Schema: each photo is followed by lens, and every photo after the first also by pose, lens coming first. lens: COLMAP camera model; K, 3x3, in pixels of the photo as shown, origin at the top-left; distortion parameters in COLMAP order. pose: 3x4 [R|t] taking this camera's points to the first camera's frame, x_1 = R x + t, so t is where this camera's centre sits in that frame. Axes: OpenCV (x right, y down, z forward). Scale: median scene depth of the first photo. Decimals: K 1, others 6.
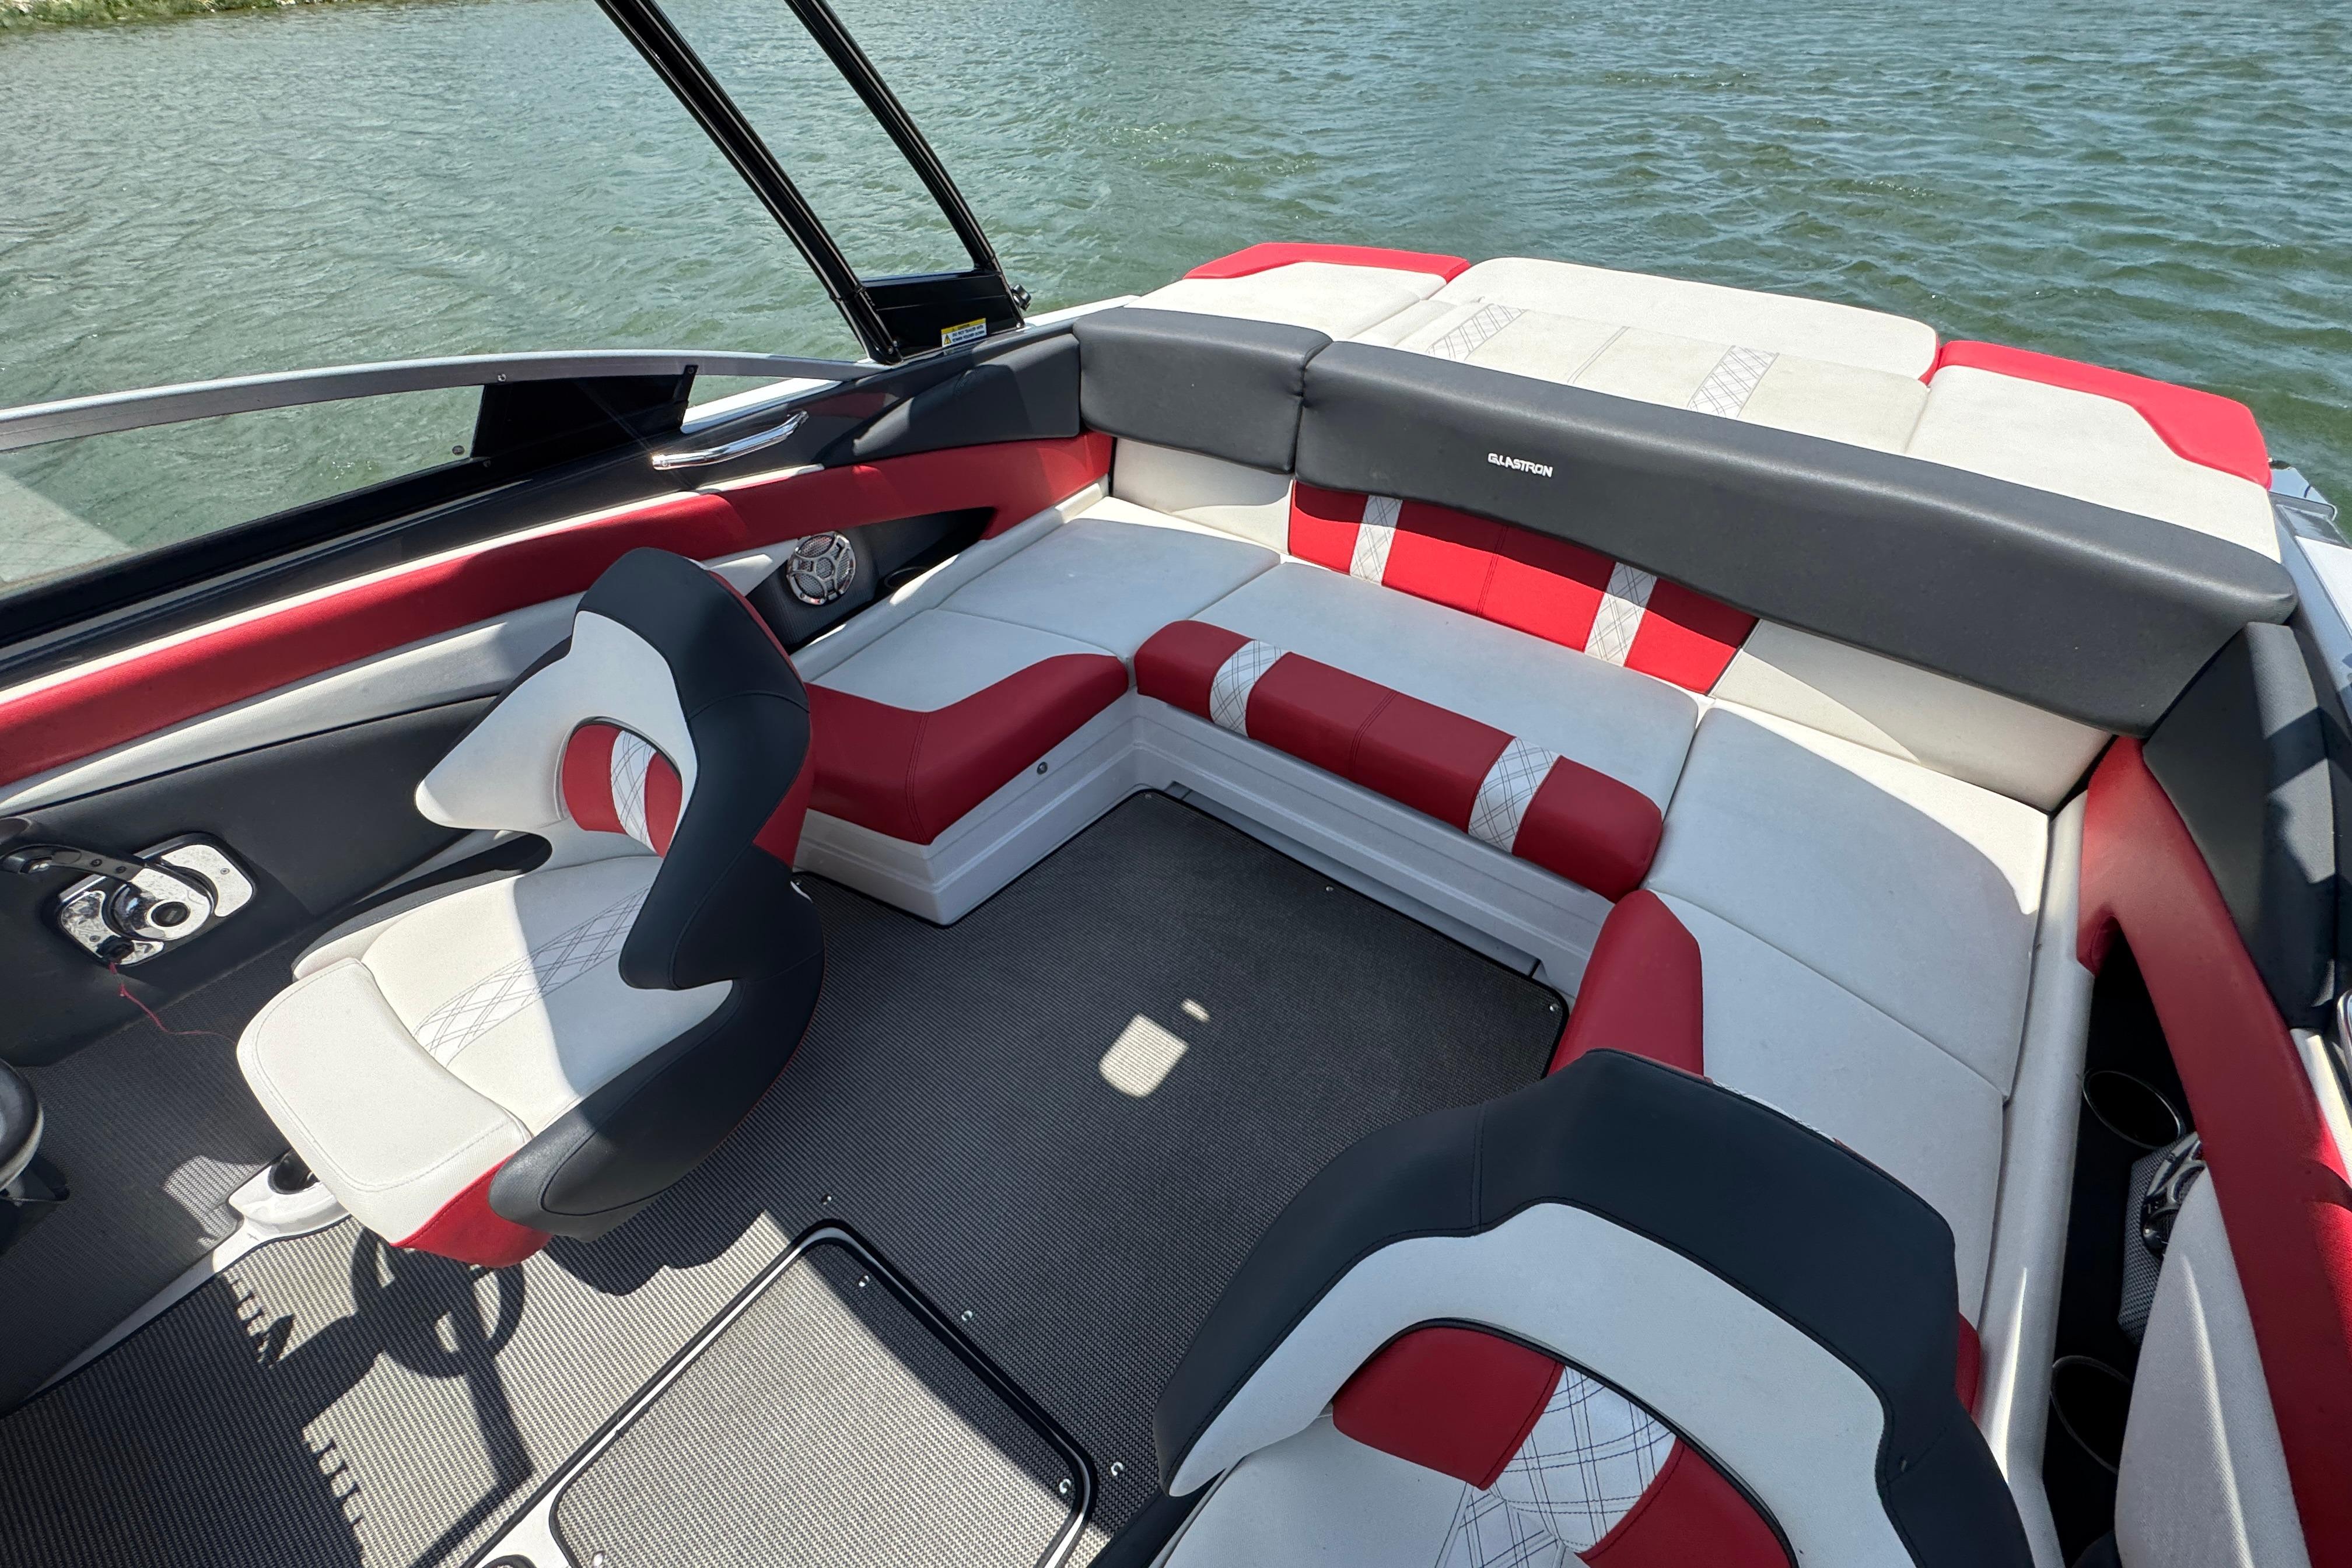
lens RADIAL K [[944.3, 0, 1176.0], [0, 944.3, 784.0], [0, 0, 1]] dist [-0.002582, -0.000547]
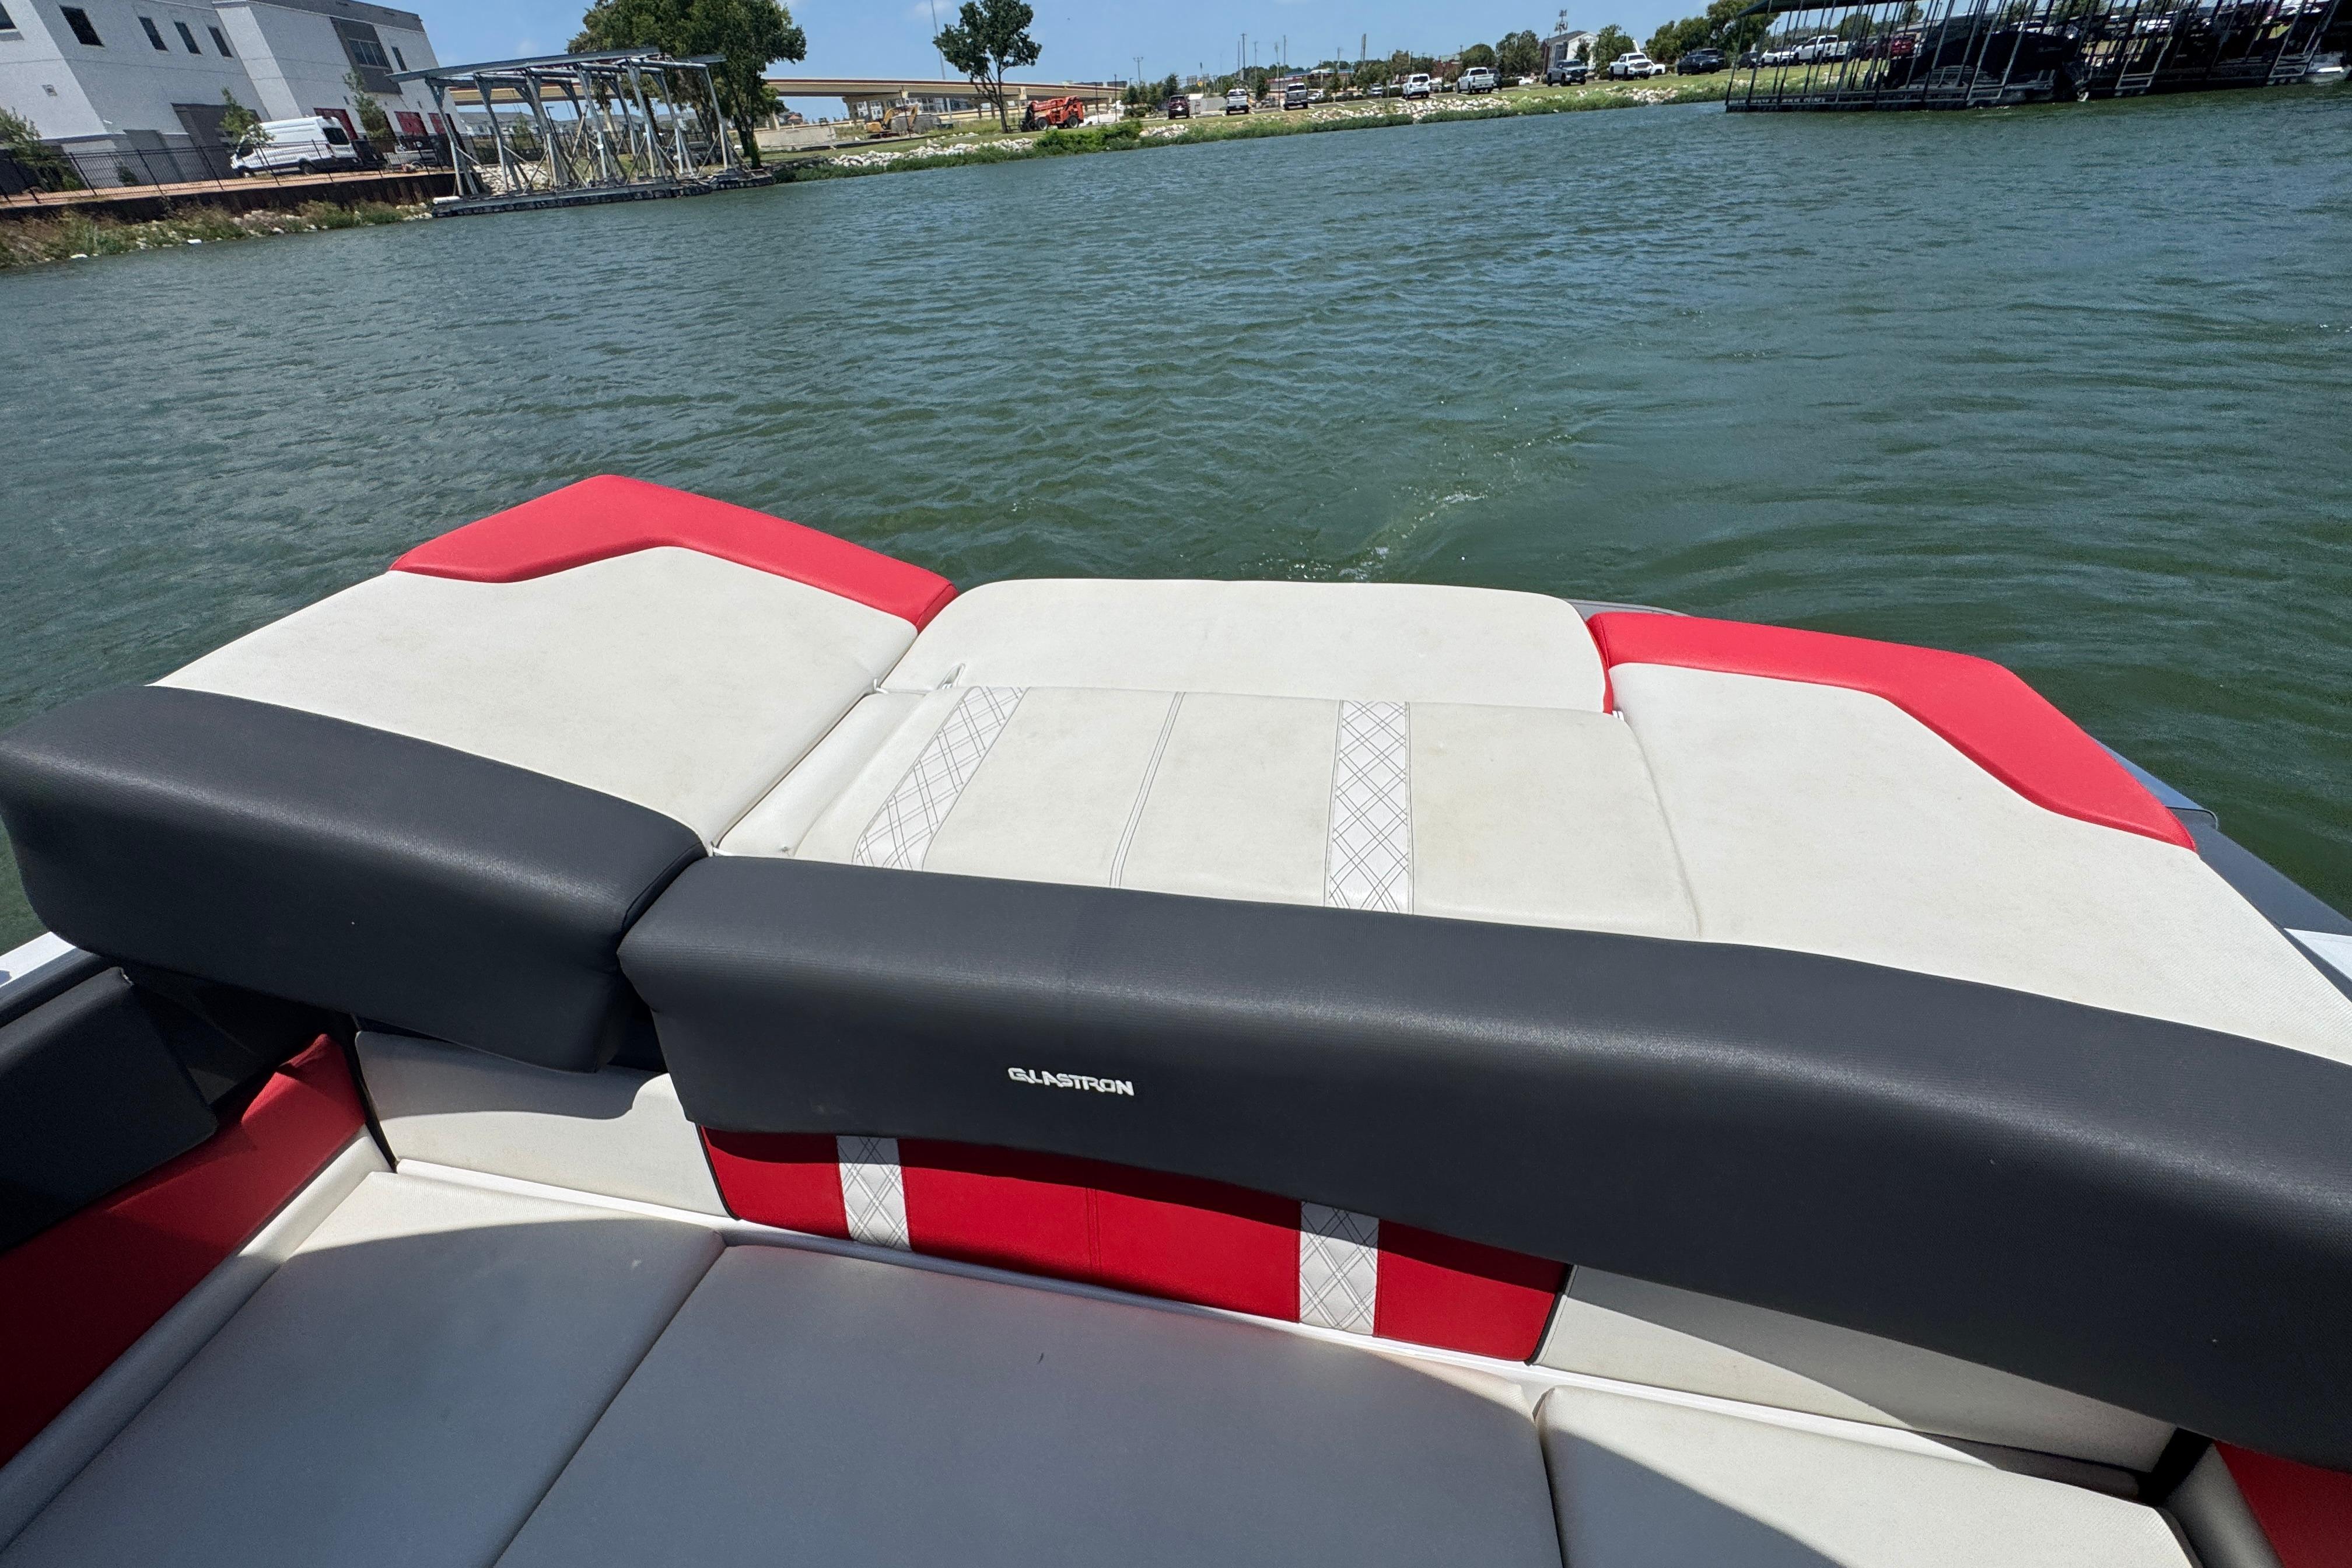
lens RADIAL K [[936.8, 0, 1176.0], [0, 936.8, 784.0], [0, 0, 1]] dist [-0.008015, 0.000432]
pose [[0.911050, -0.271279, 0.310477, 0.300257], [0.317636, 0.941921, -0.109054, -0.409438], [-0.262860, 0.197972, 0.944305, 0.479009]]
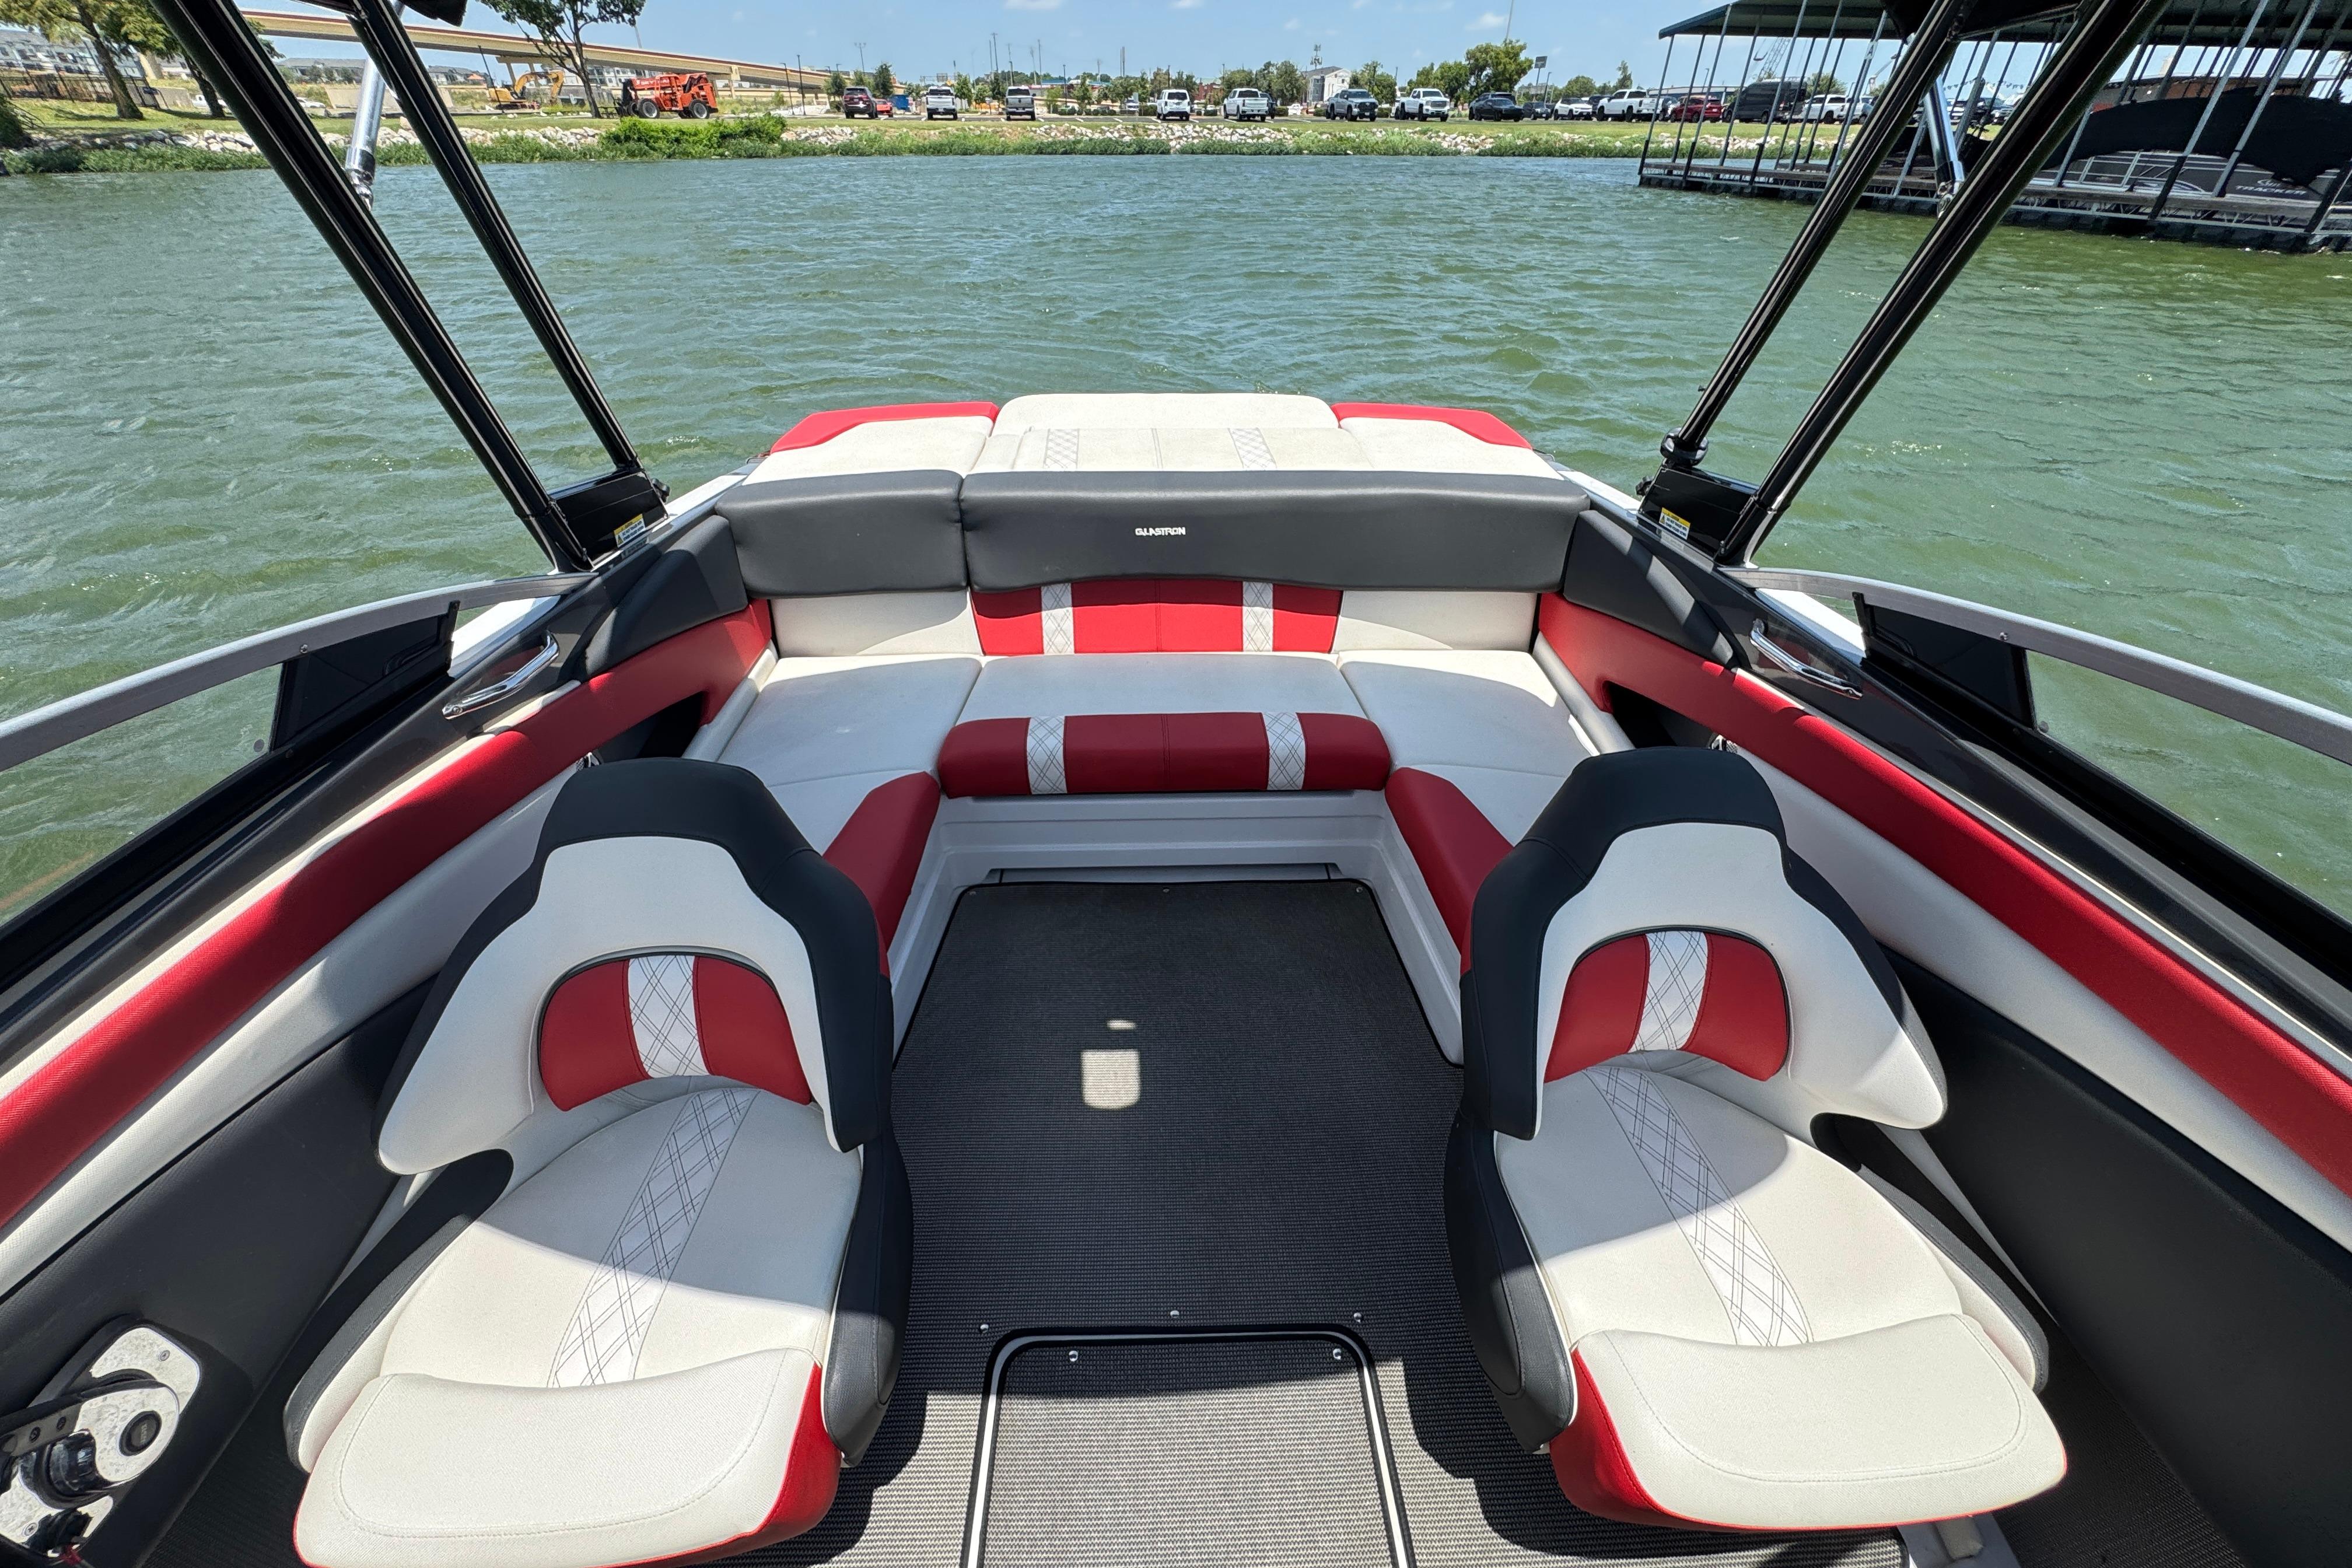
lens RADIAL K [[944.3, 0, 1176.0], [0, 944.3, 784.0], [0, 0, 1]] dist [-0.002582, -0.000547]
pose [[0.782632, -0.340860, 0.520866, -0.421301], [0.408223, 0.912741, -0.016072, 0.013908], [-0.469938, 0.225209, 0.853487, -0.057030]]
